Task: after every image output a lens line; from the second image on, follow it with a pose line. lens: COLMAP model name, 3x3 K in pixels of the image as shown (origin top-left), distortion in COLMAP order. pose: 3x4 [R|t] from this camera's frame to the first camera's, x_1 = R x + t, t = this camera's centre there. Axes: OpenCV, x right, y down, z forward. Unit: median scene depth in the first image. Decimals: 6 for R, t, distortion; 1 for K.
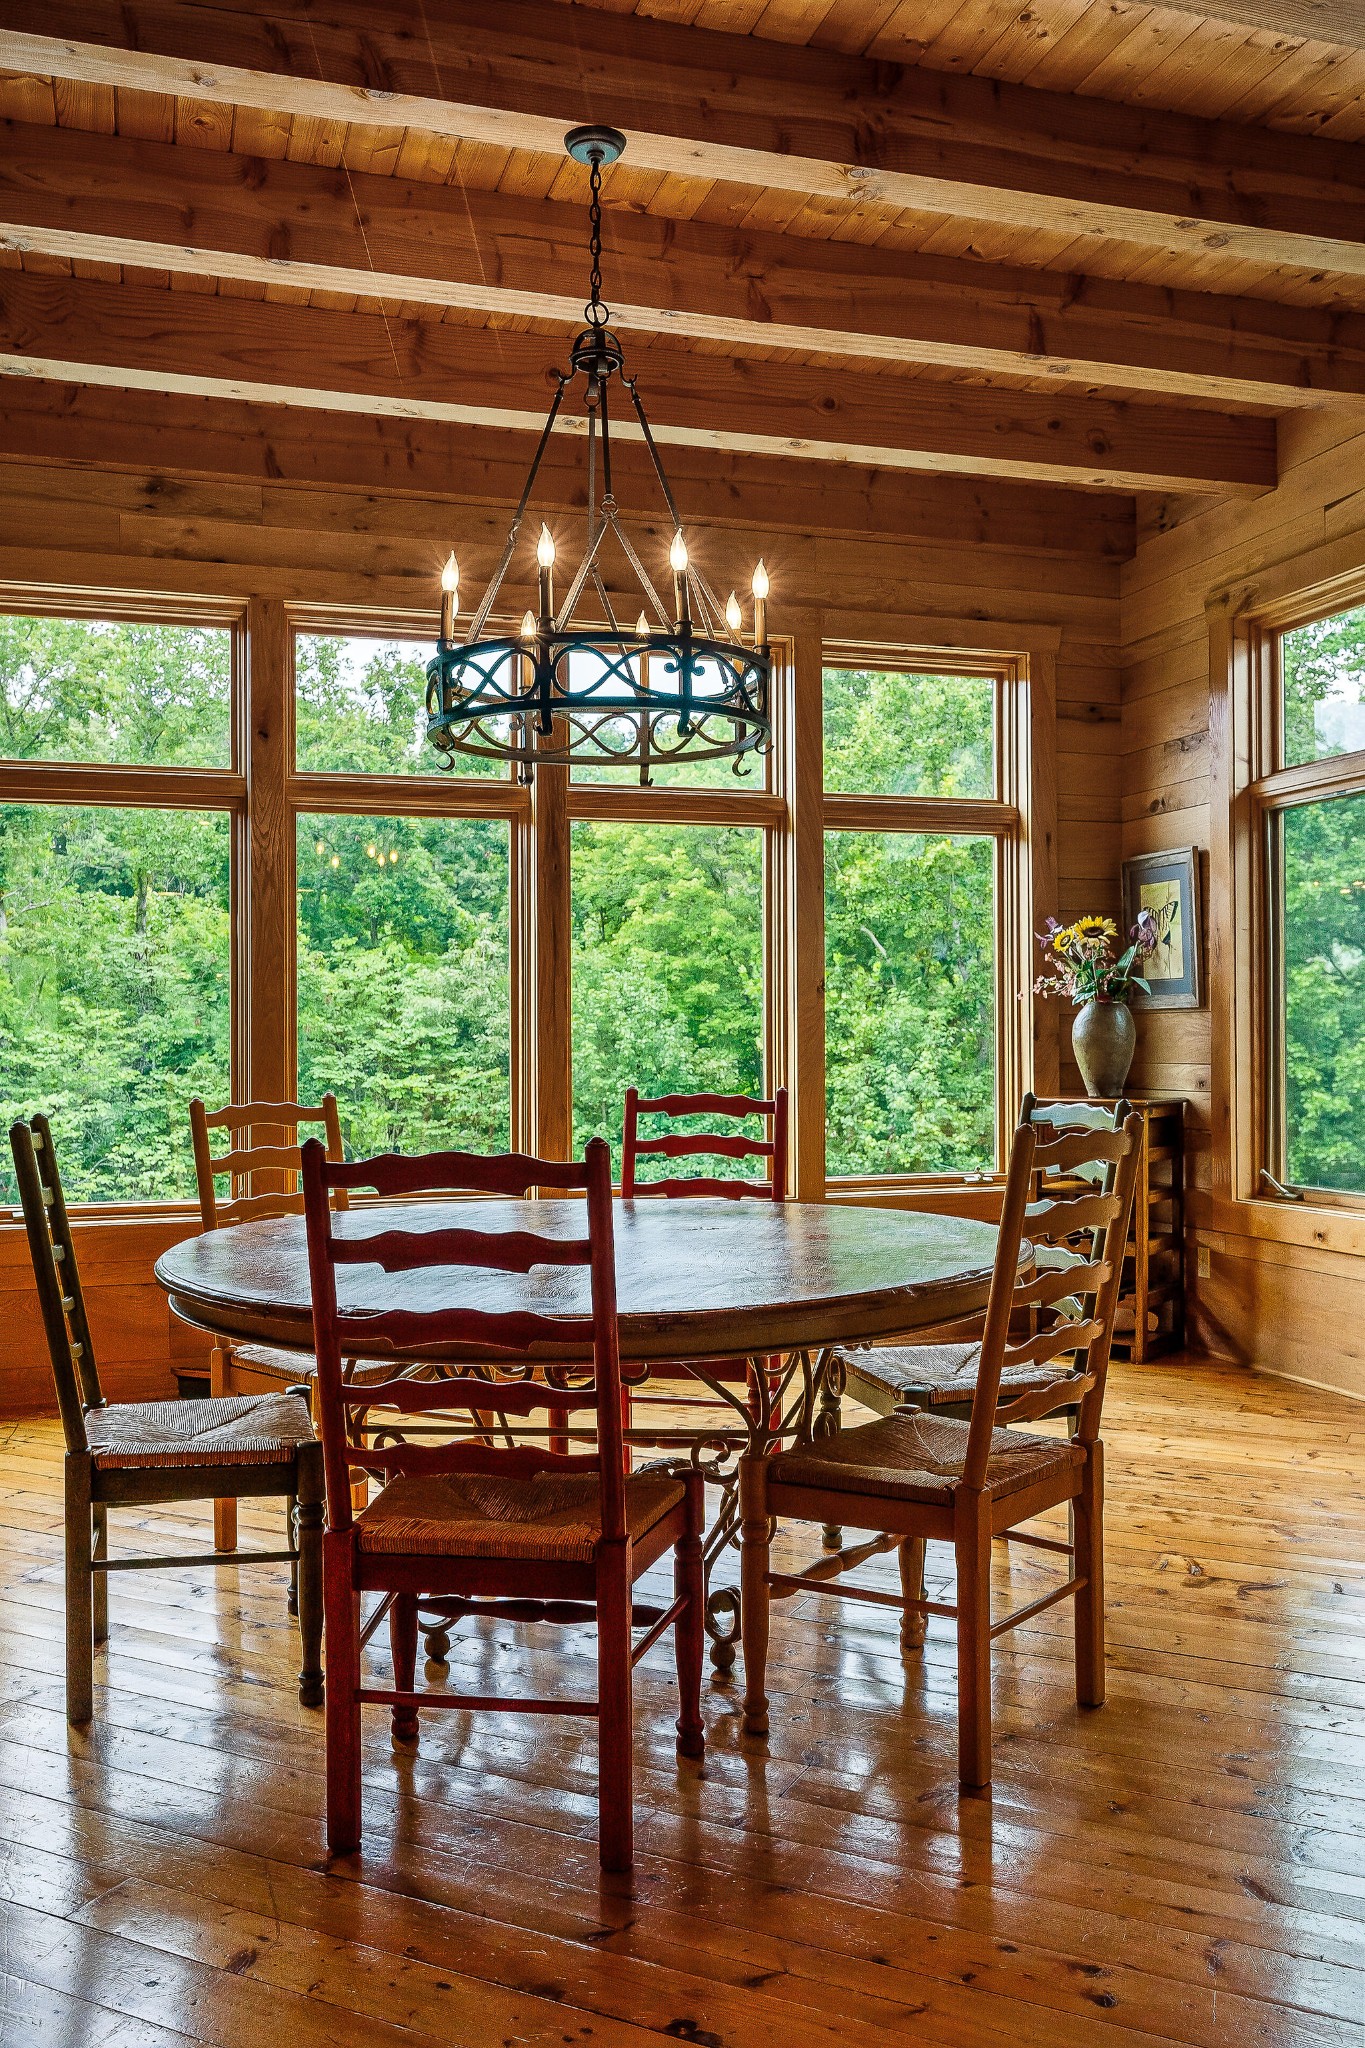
lens RADIAL K [[1699.3, 0, 671.0], [0, 1699.3, 1036.8], [0, 0, 1]] dist [0.007821, 0.001393]
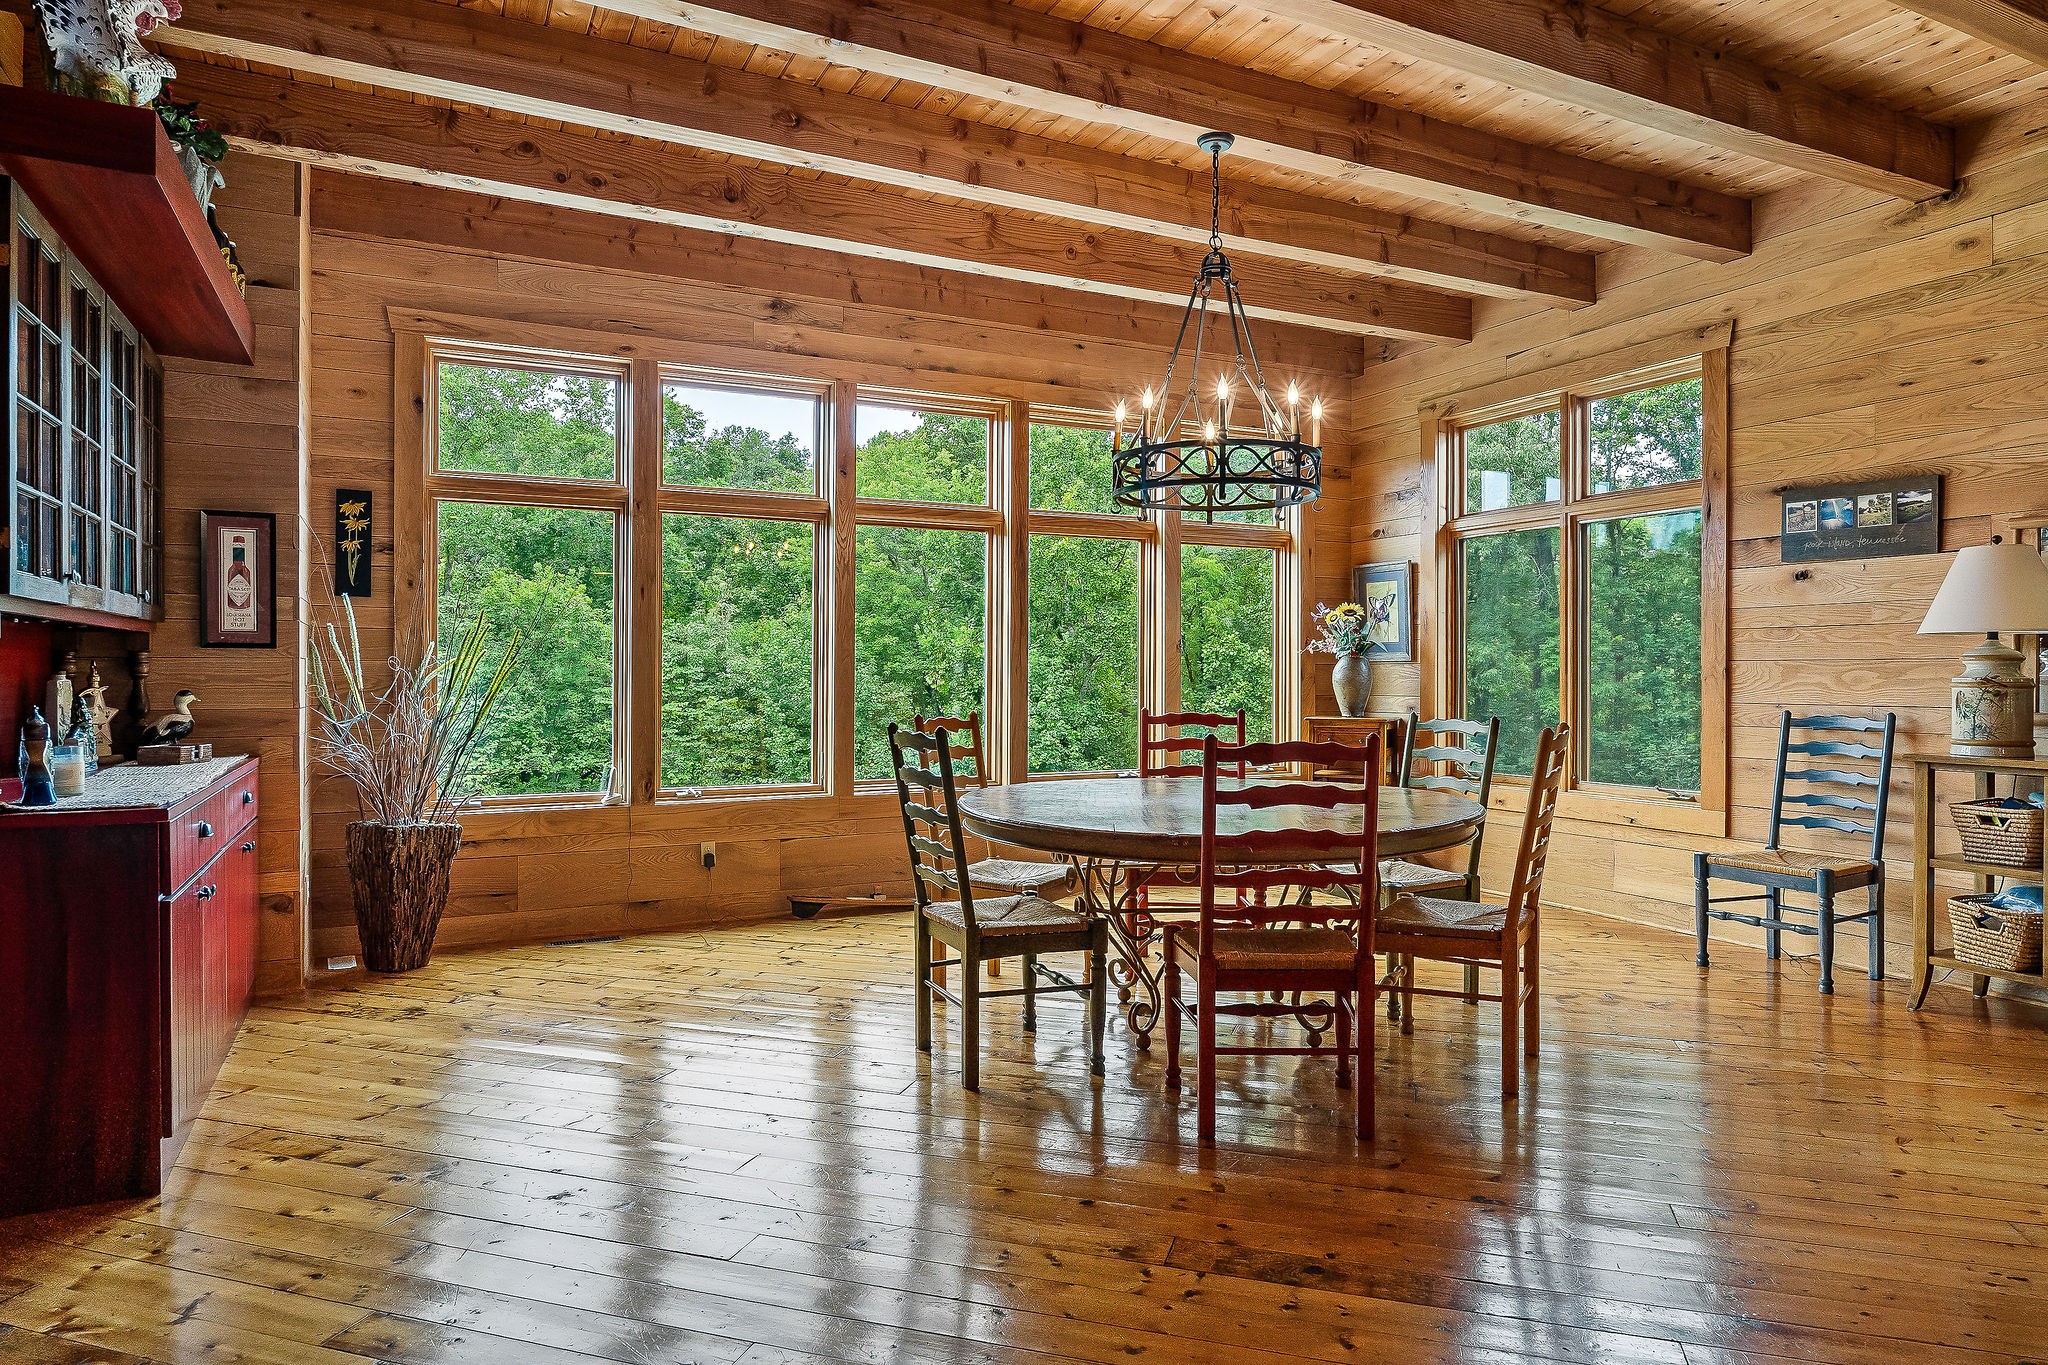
lens RADIAL K [[1236.2, 0, 1020.6], [0, 1236.2, 676.7], [0, 0, 1]] dist [-0.001068, -0.001628]
pose [[0.987891, 0.007942, 0.154945, -0.258900], [-0.008077, 0.999967, 0.000242, 0.000280], [-0.154938, -0.001491, 0.987923, -0.102250]]
